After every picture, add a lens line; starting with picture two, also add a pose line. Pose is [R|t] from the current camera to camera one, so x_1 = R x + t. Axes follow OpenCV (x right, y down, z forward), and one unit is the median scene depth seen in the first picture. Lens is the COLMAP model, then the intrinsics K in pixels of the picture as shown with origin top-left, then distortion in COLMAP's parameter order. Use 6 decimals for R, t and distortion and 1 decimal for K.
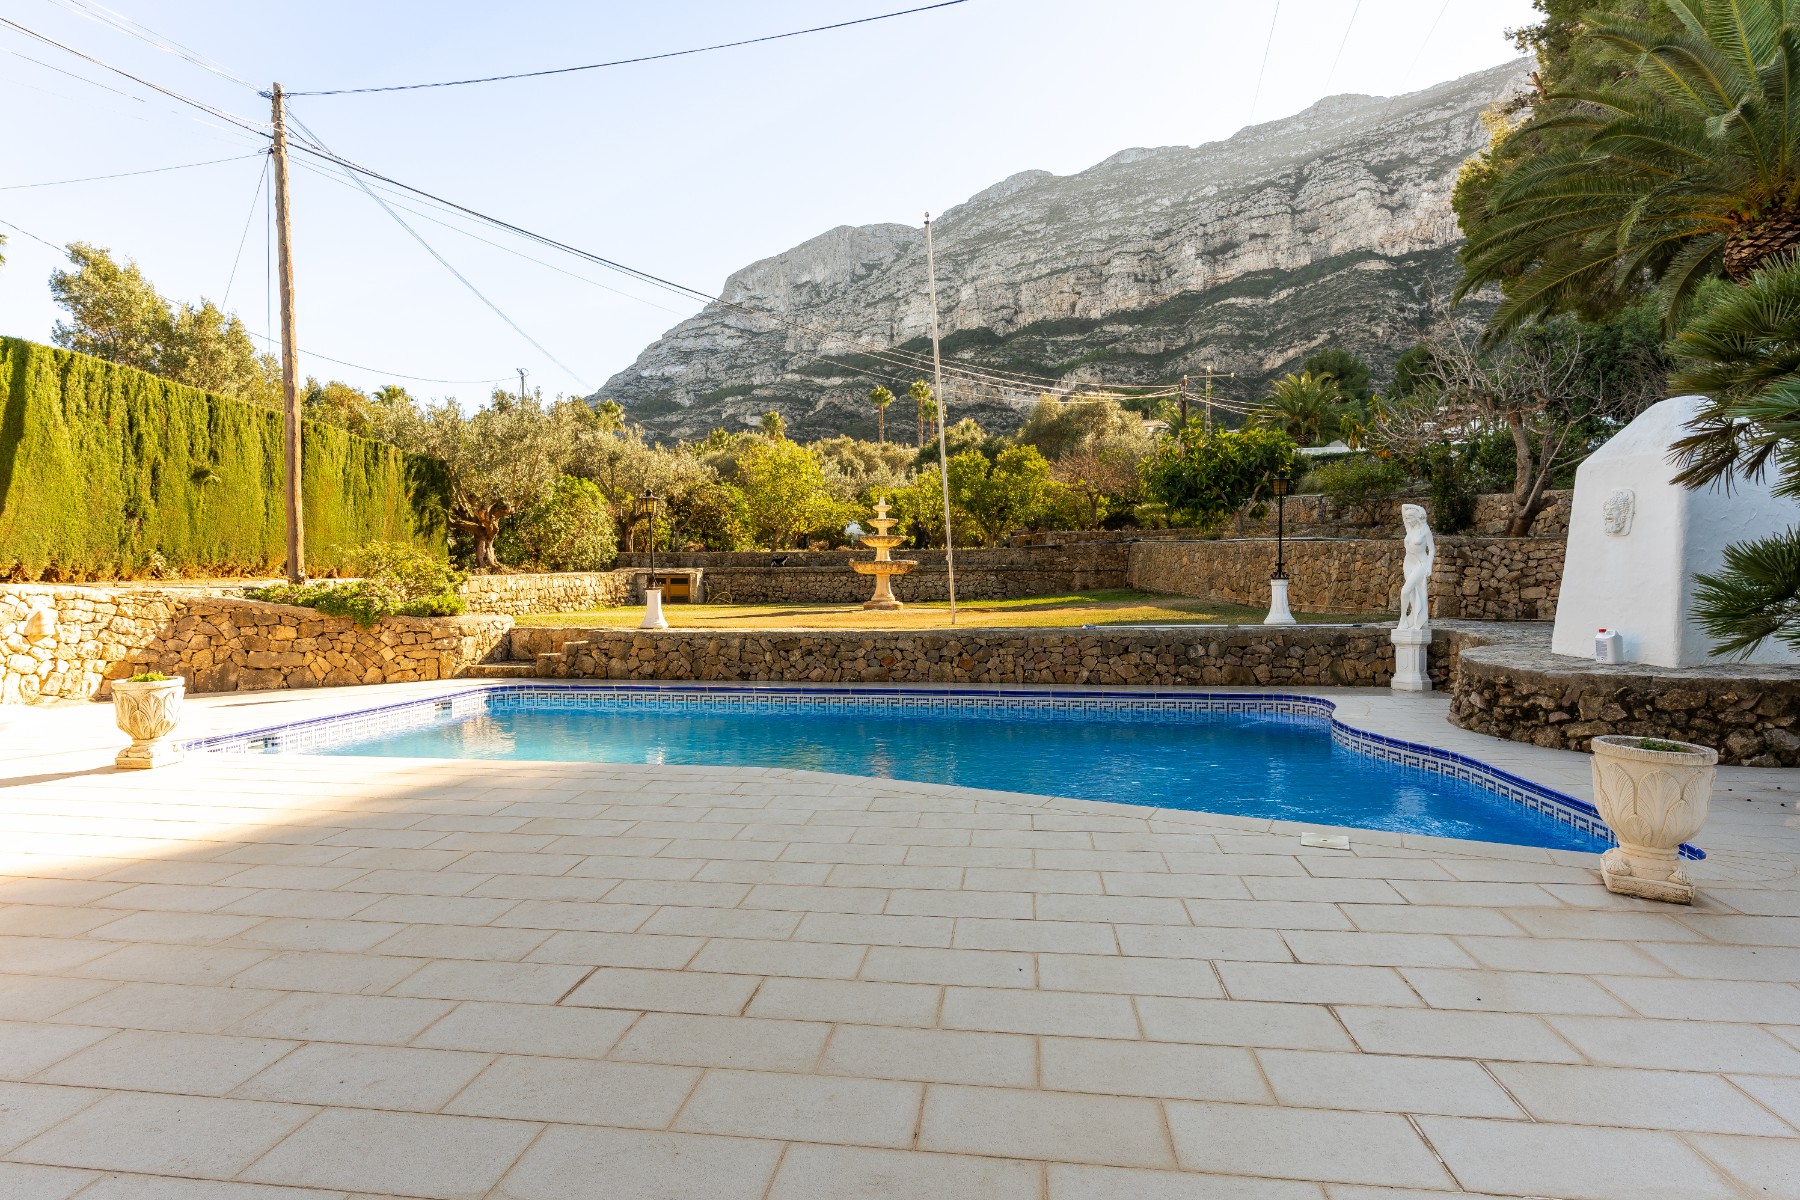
lens RADIAL K [[937.3, 0, 900.0], [0, 937.3, 600.0], [0, 0, 1]] dist [-0.001389, 0.001259]
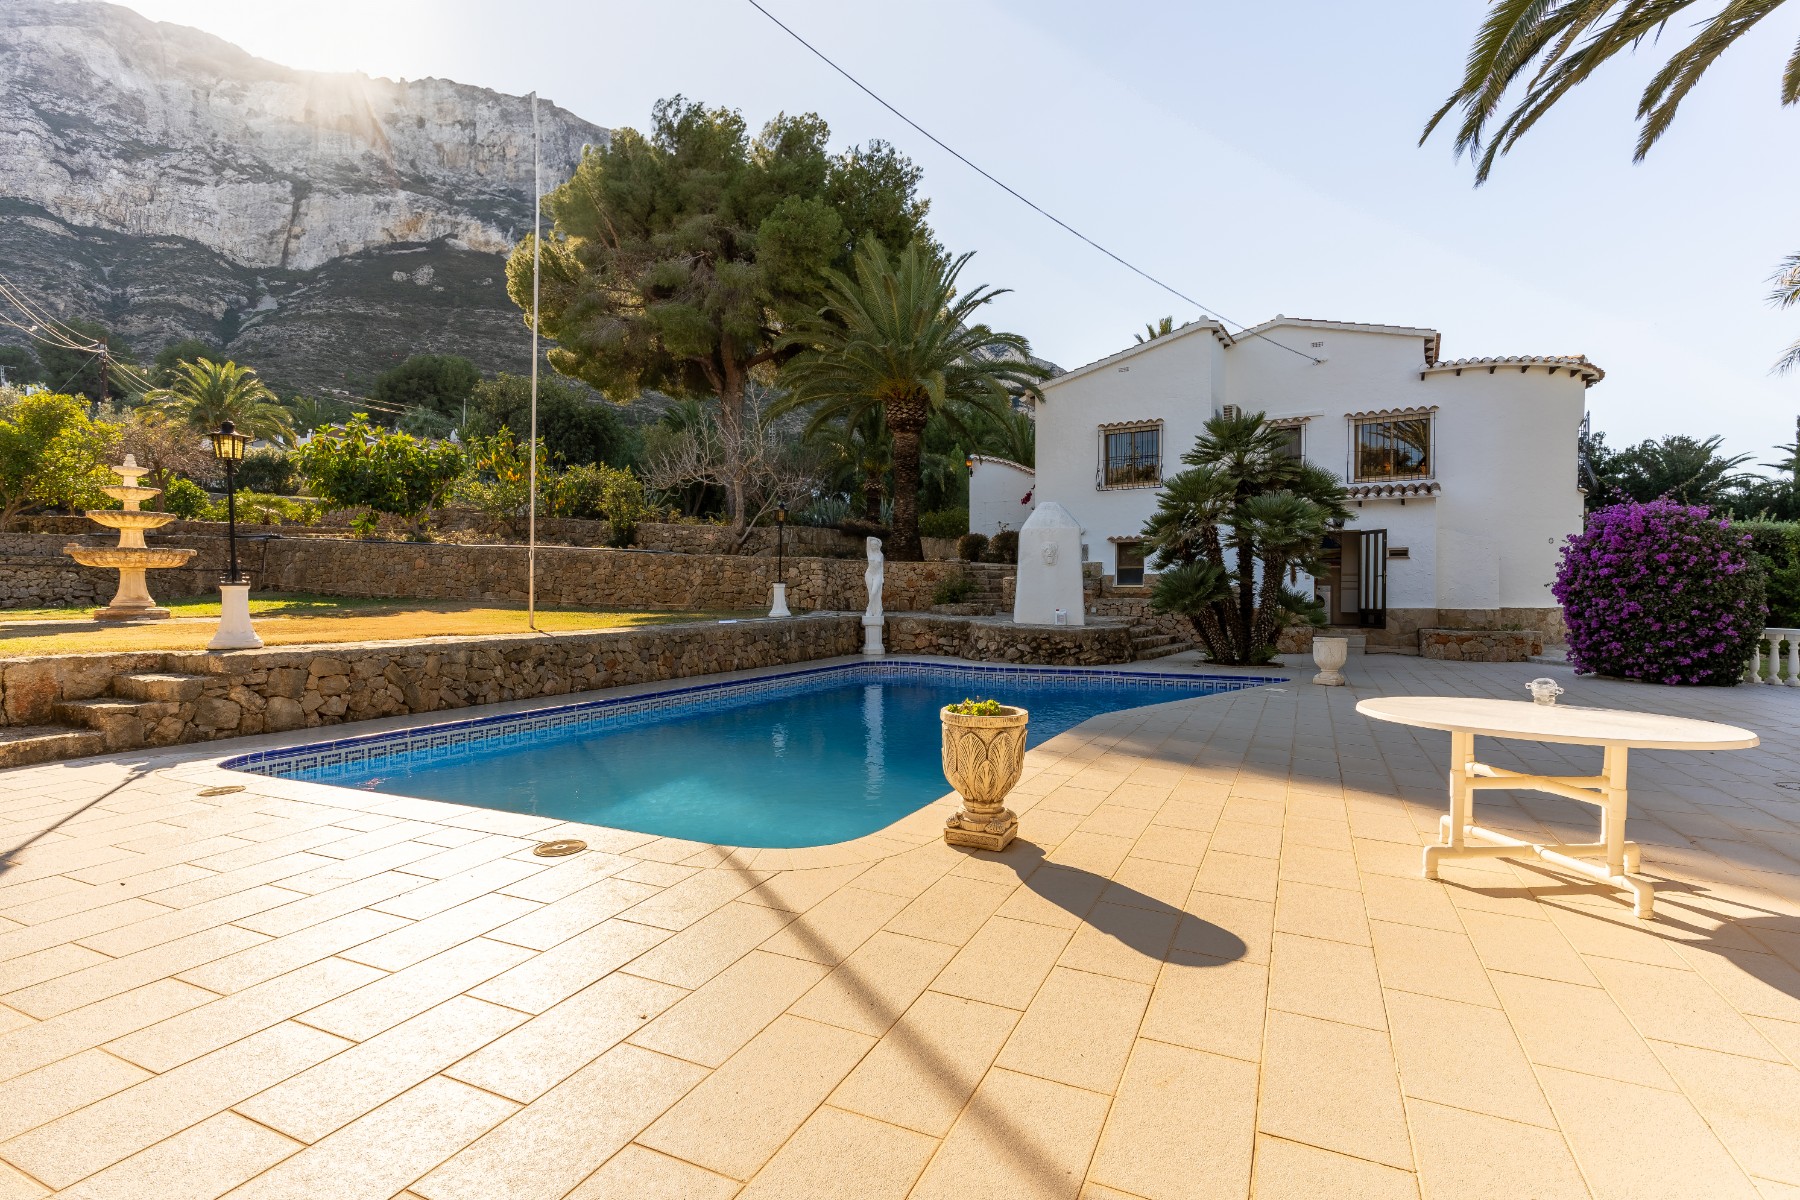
lens RADIAL K [[854.4, 0, 900.0], [0, 854.4, 600.0], [0, 0, 1]] dist [-0.000643, -0.001103]
pose [[0.311962, -0.003829, 0.950087, -0.718673], [0.011032, 0.999939, 0.000408, 0.003561], [-0.950031, 0.010354, 0.311985, 0.451726]]
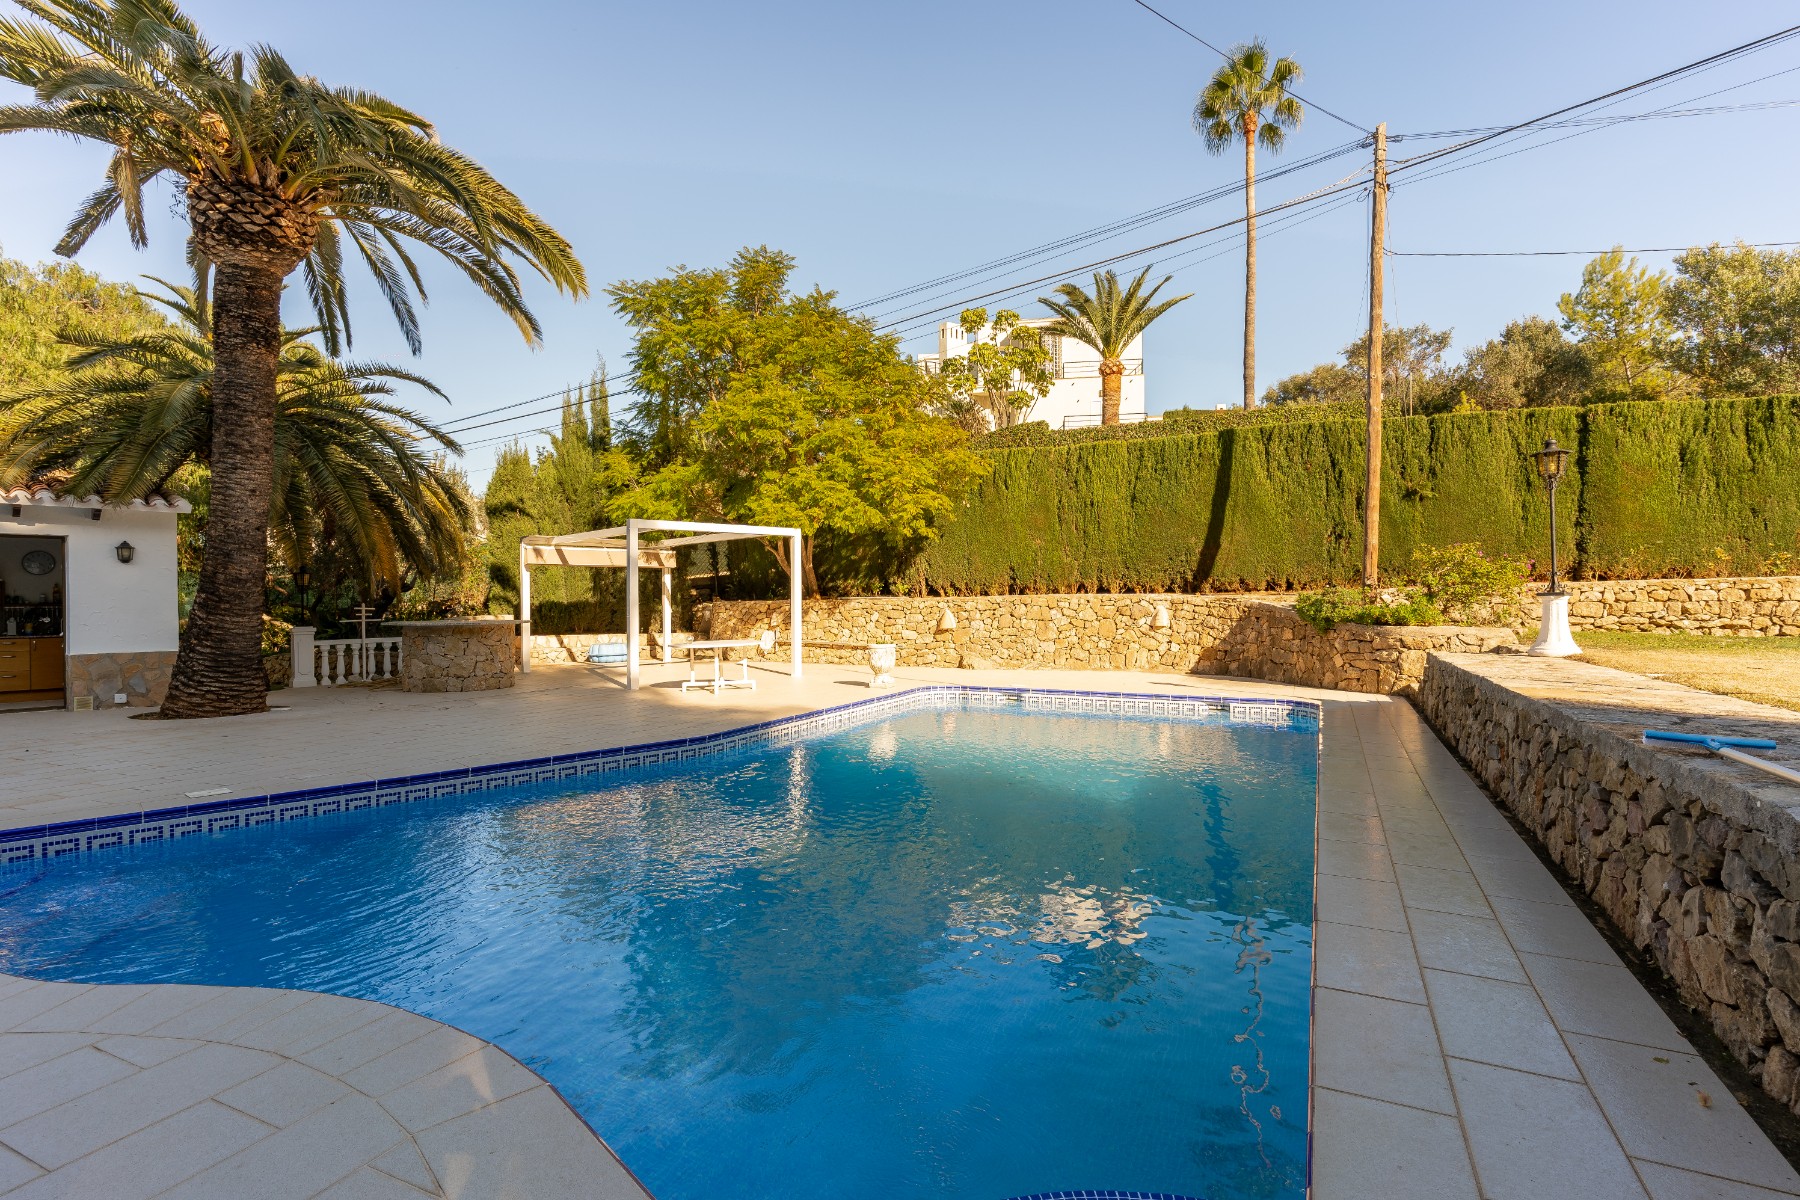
lens RADIAL K [[854.4, 0, 900.0], [0, 854.4, 600.0], [0, 0, 1]] dist [-0.000643, -0.001103]
pose [[-0.319242, 0.004429, -0.947663, 0.468959], [-0.006085, 0.999959, 0.006723, -0.010639], [0.947654, 0.007912, -0.319202, 0.841762]]
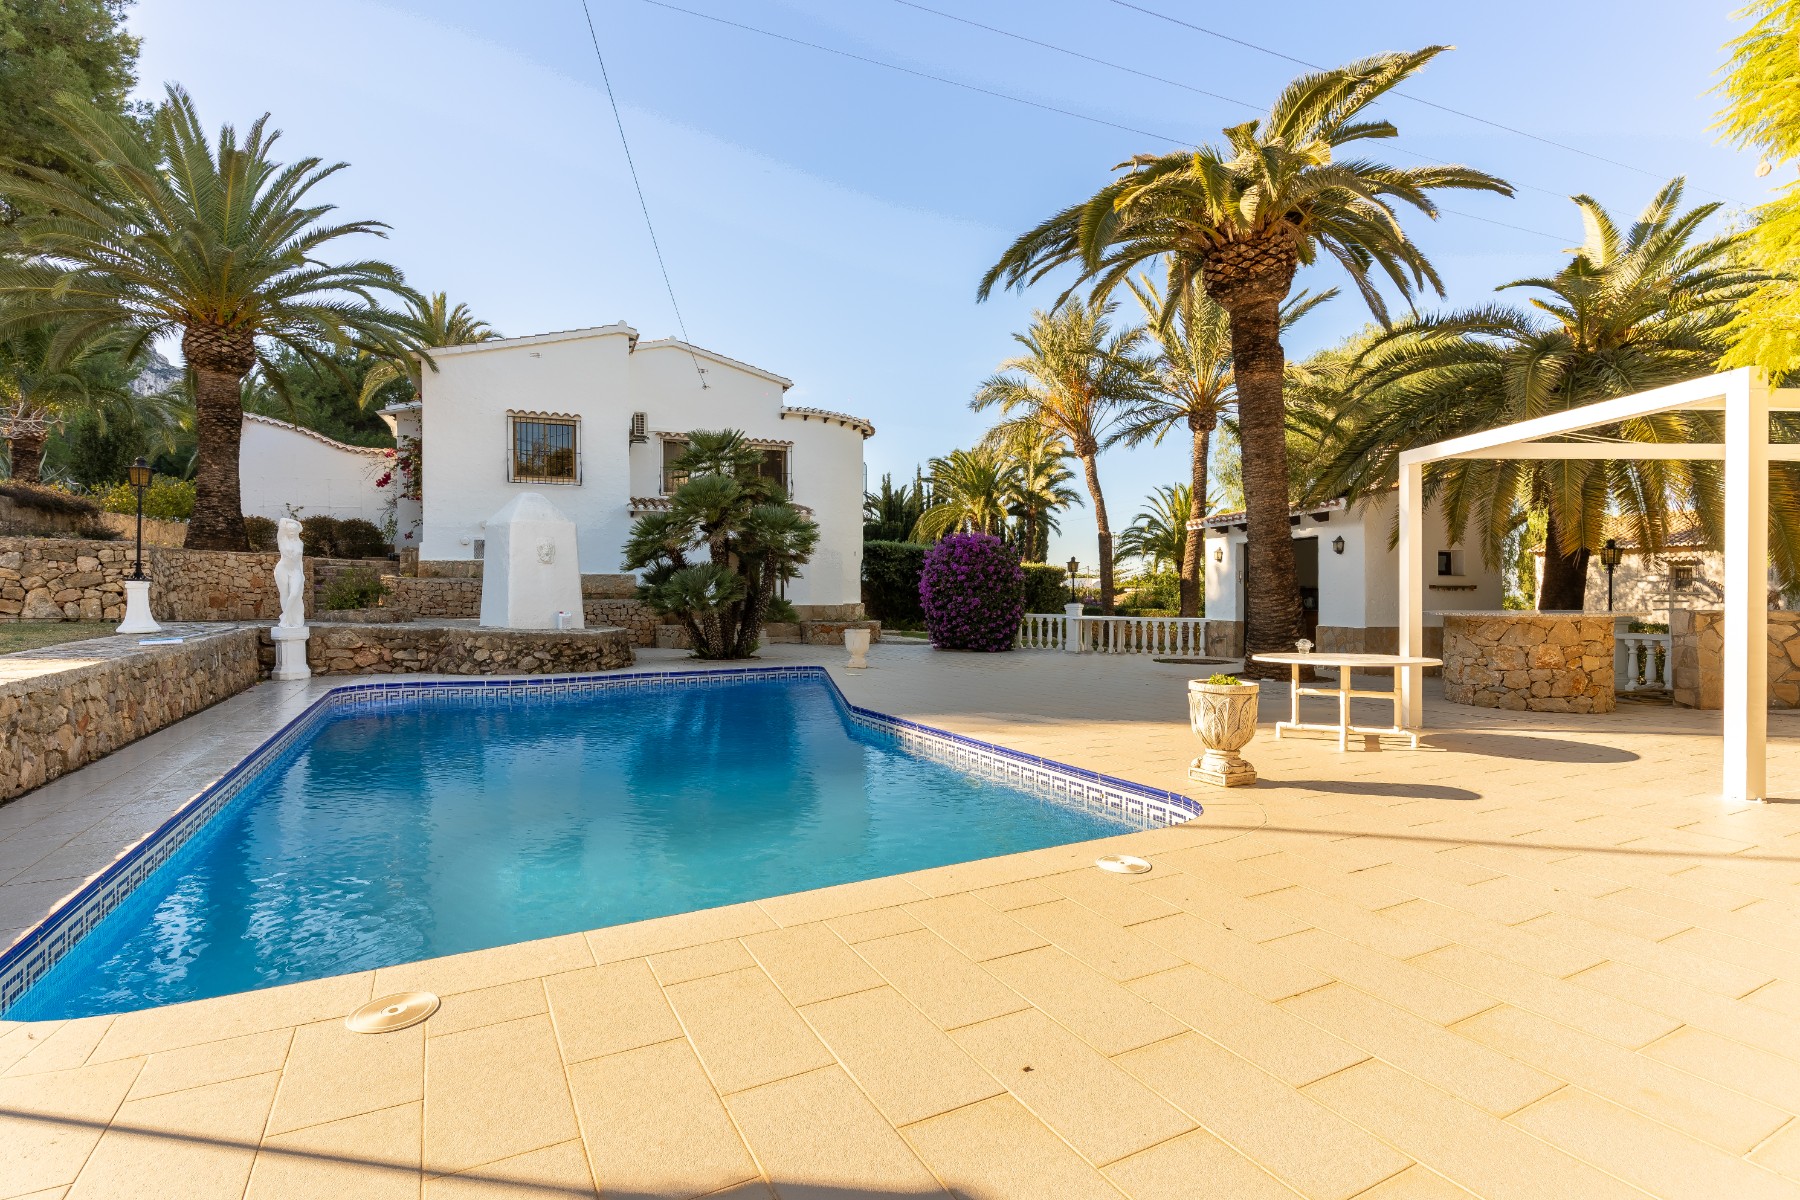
lens RADIAL K [[864.0, 0, 900.0], [0, 864.0, 600.0], [0, 0, 1]] dist [0.000005, -0.000368]
pose [[-0.573135, -0.002677, 0.819456, -0.674694], [0.016536, 0.999753, 0.014831, -0.004978], [-0.819294, 0.022051, -0.572949, 0.884730]]
